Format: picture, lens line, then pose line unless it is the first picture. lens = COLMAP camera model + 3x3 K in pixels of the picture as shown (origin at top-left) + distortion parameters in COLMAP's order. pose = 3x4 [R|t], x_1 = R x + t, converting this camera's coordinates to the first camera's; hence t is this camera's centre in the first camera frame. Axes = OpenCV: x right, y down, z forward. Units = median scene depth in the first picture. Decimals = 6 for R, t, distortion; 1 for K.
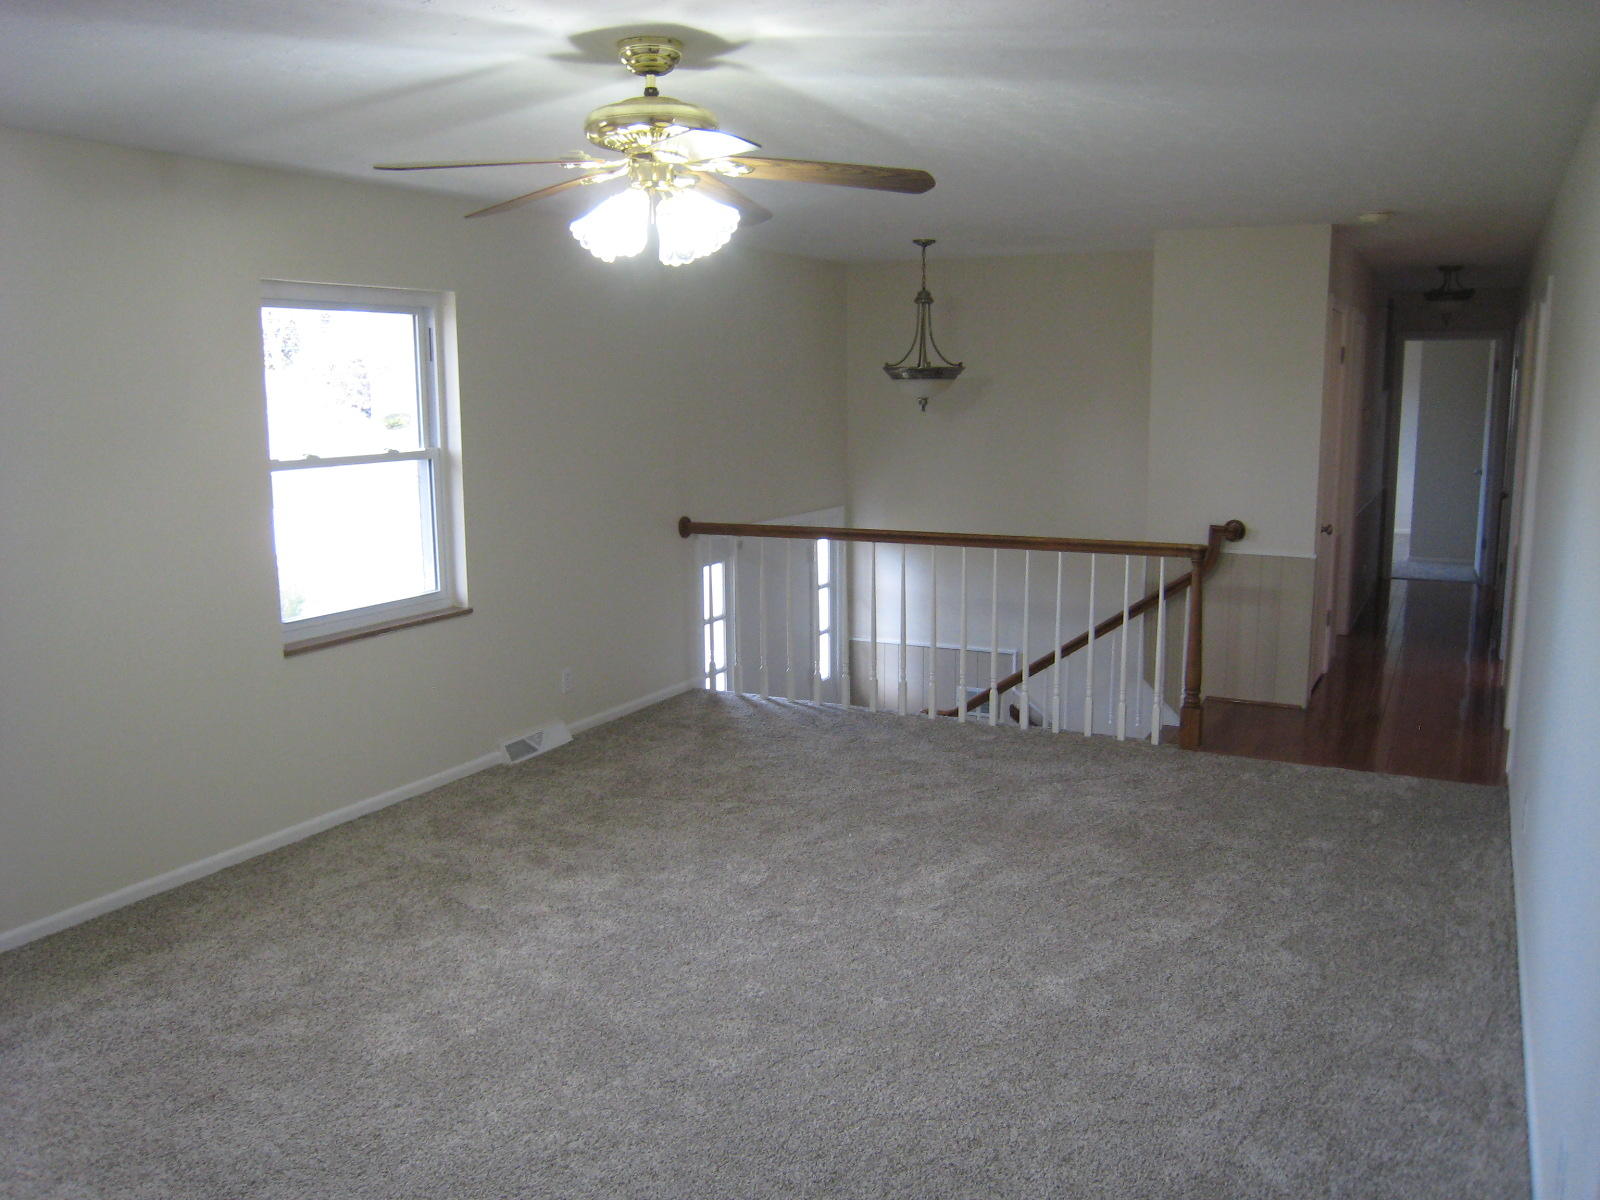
lens RADIAL K [[1330.8, 0, 787.5], [0, 1330.8, 610.5], [0, 0, 1]] dist [-0.148383, 0.121504]
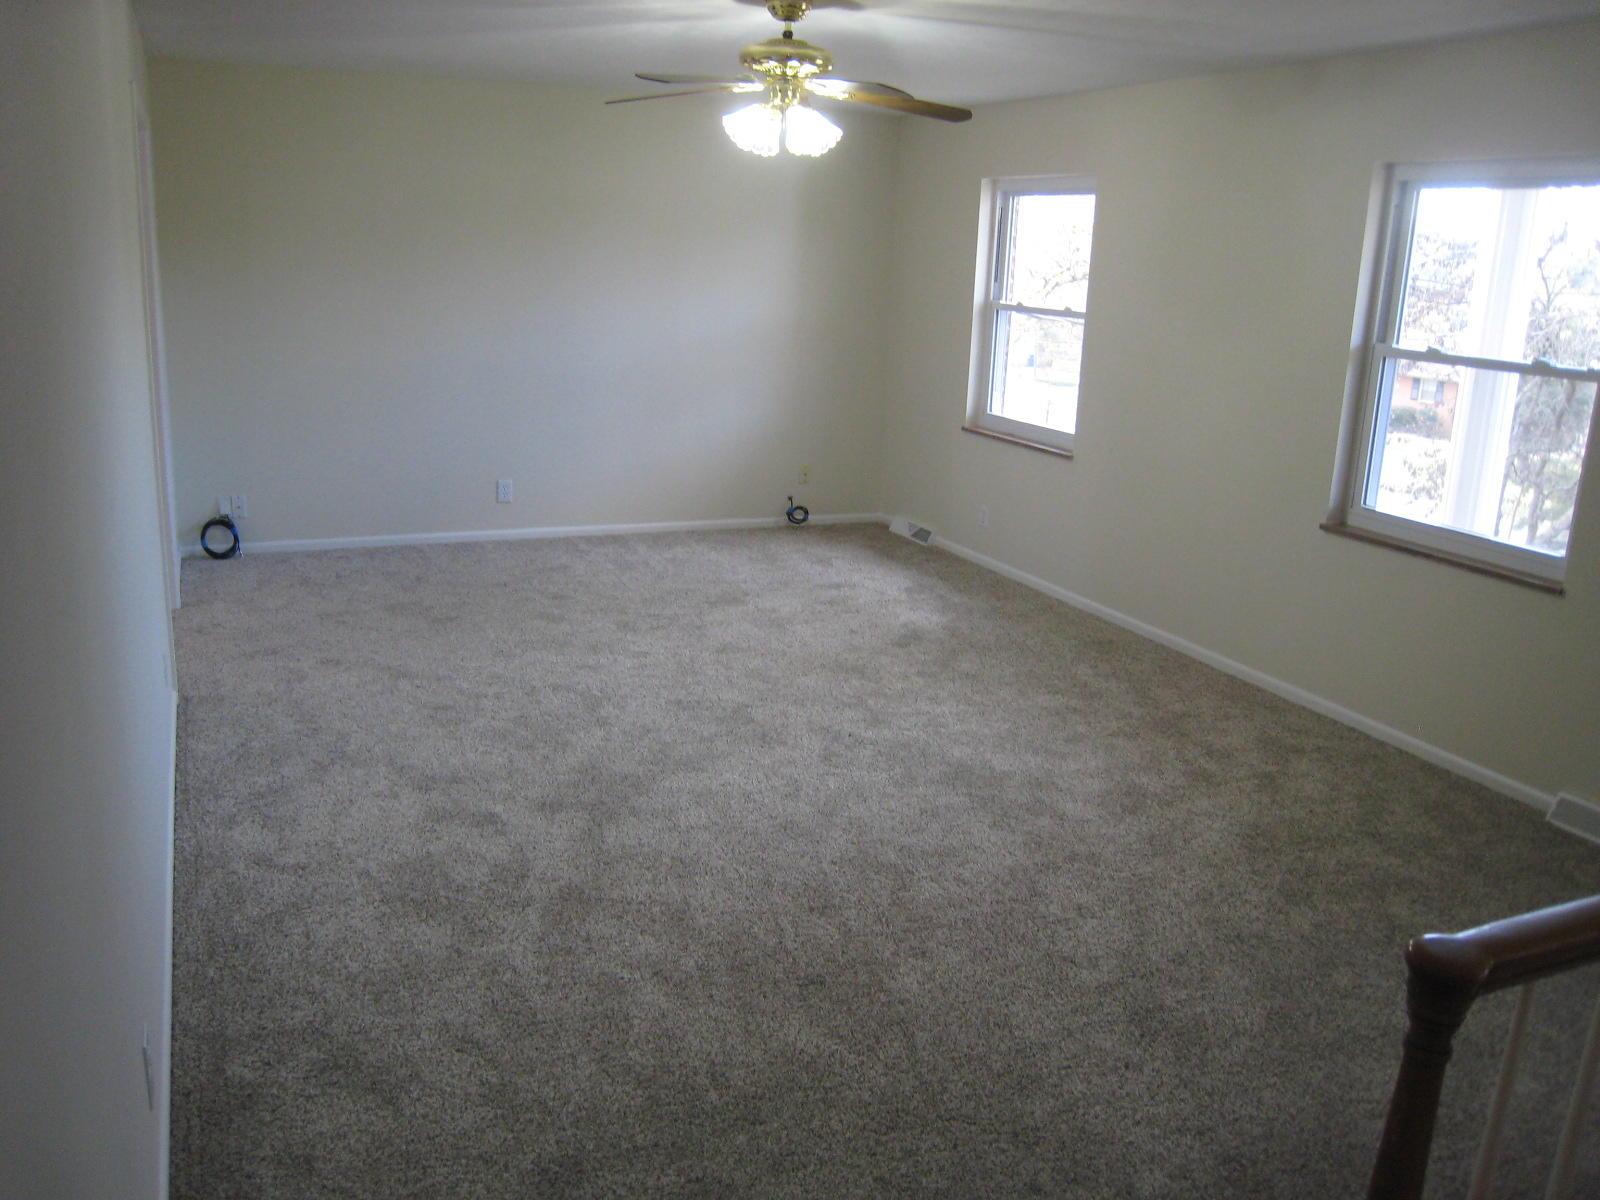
lens RADIAL K [[1330.8, 0, 787.5], [0, 1330.8, 610.5], [0, 0, 1]] dist [-0.148383, 0.121504]
pose [[-0.617940, 0.195077, -0.761640, 0.762716], [-0.161637, 0.916516, 0.365886, -0.242247], [0.769431, 0.349205, -0.534820, 1.395803]]
